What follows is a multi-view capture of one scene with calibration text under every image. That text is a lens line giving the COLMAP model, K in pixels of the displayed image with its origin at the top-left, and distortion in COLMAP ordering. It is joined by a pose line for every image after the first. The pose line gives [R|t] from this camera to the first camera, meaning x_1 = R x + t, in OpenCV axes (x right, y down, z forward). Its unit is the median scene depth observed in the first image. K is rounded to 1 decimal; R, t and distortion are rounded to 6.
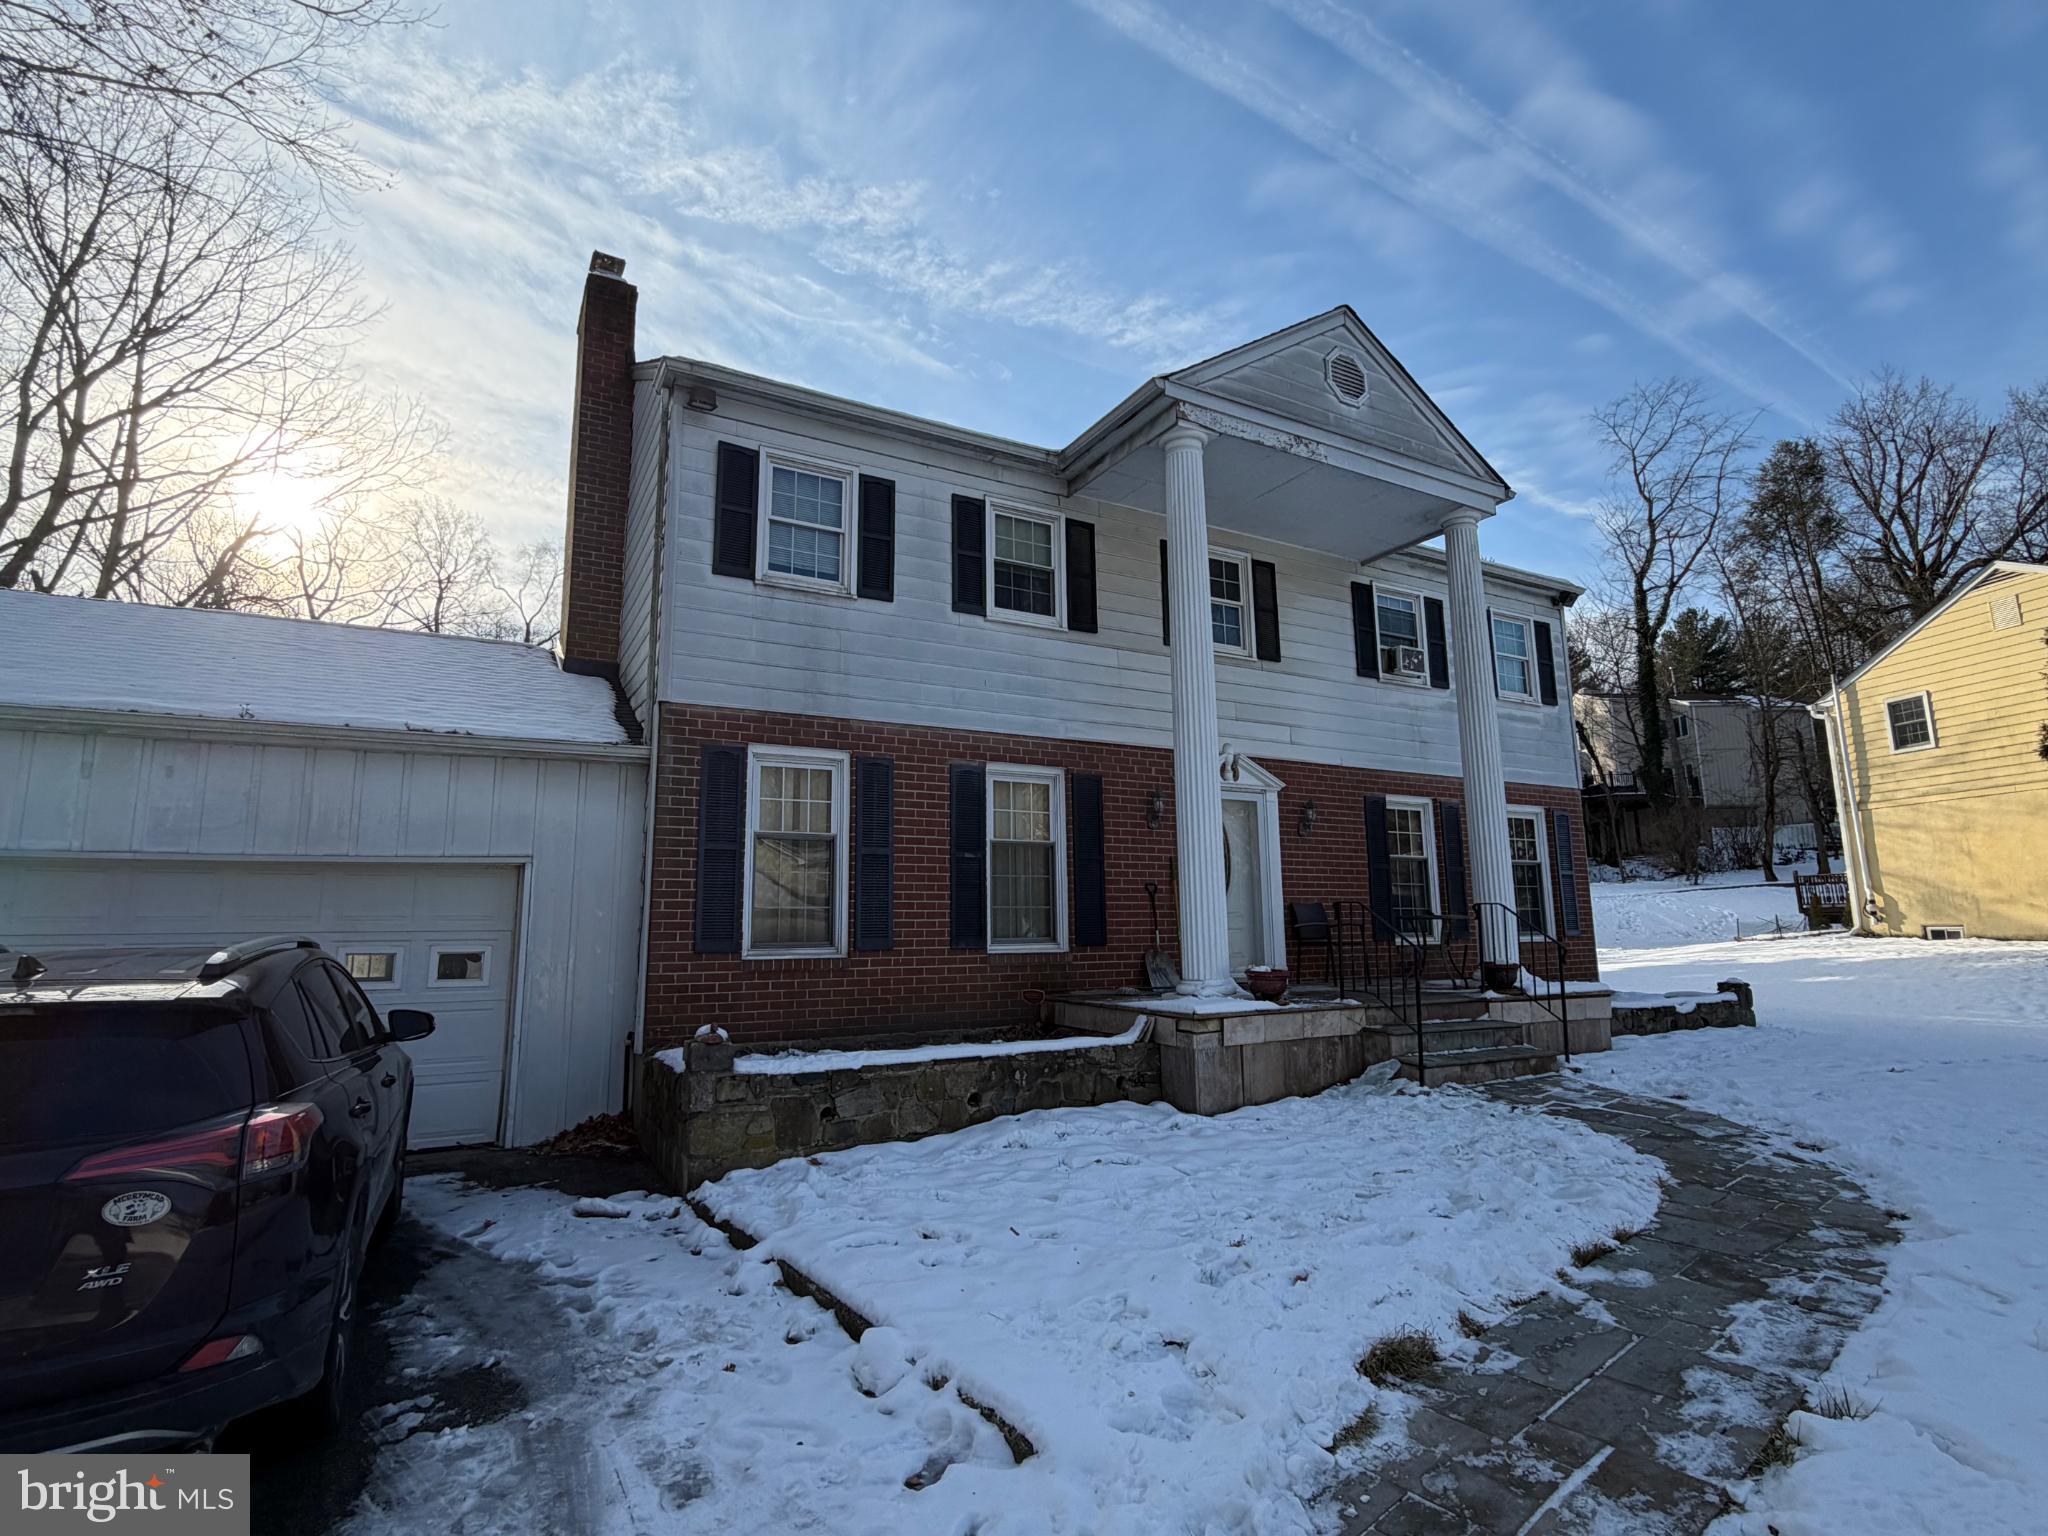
lens RADIAL K [[1014.3, 0, 1023.5], [0, 1014.3, 760.1], [0, 0, 1]] dist [0.002712, 0.000313]
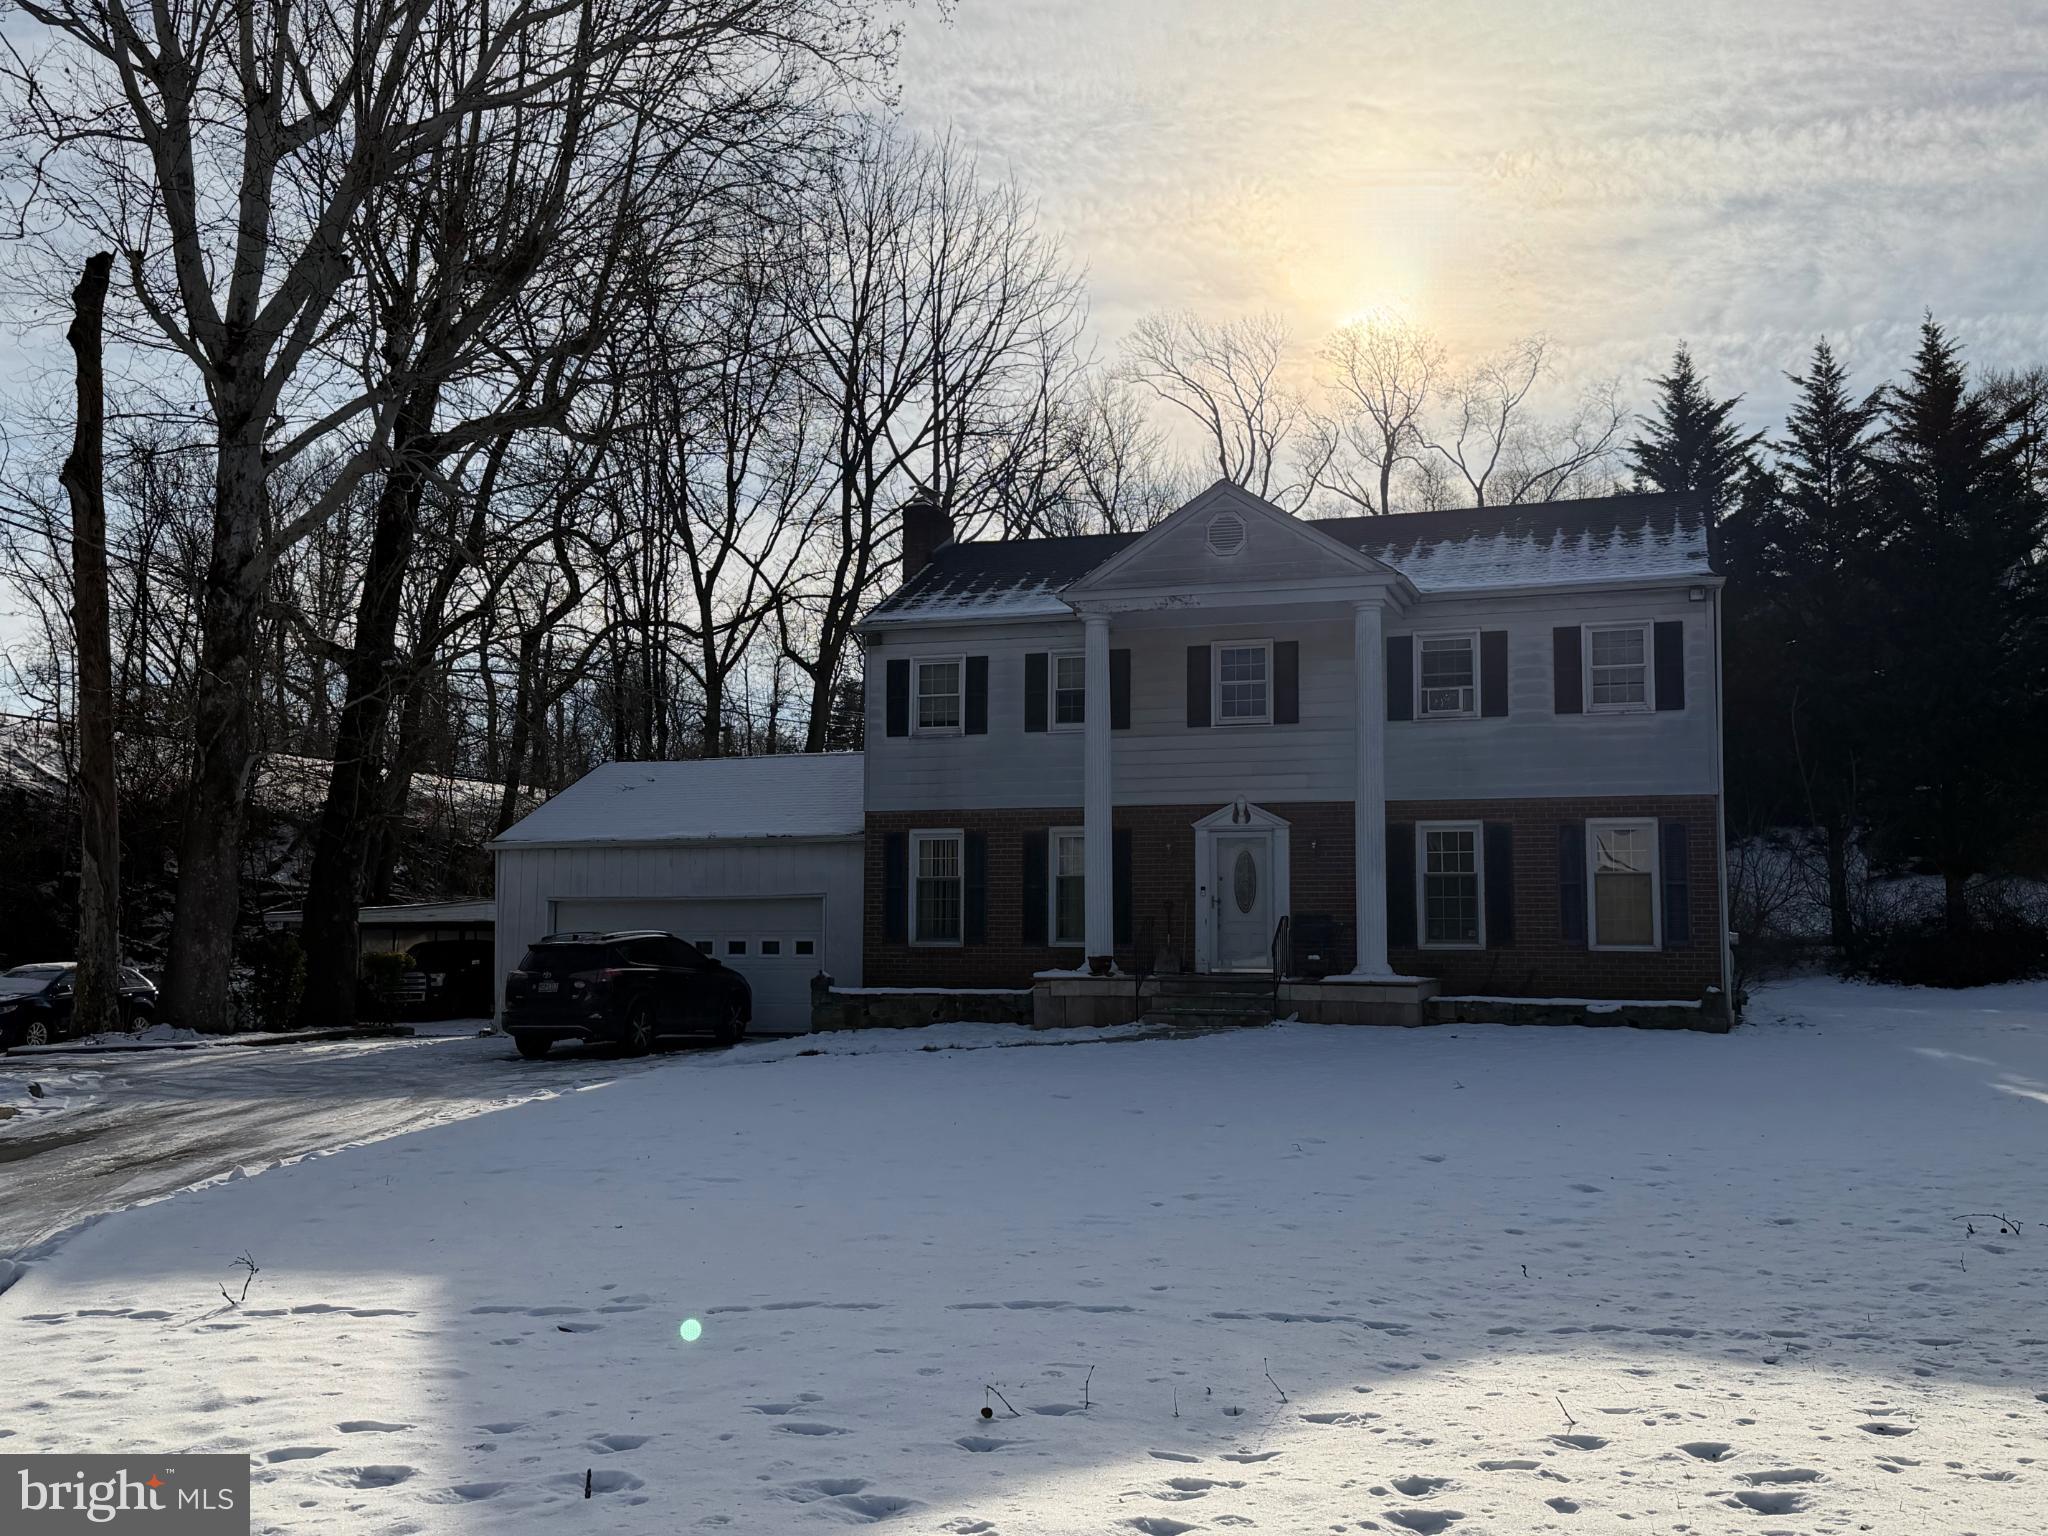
lens RADIAL K [[2018.2, 0, 1024.0], [0, 2018.2, 768.0], [0, 0, 1]] dist [0.146614, -0.324232]
pose [[0.674412, -0.052740, -0.736469, 2.287539], [0.111447, 0.993289, 0.030924, -0.192772], [0.729896, -0.102933, 0.675764, -1.154302]]
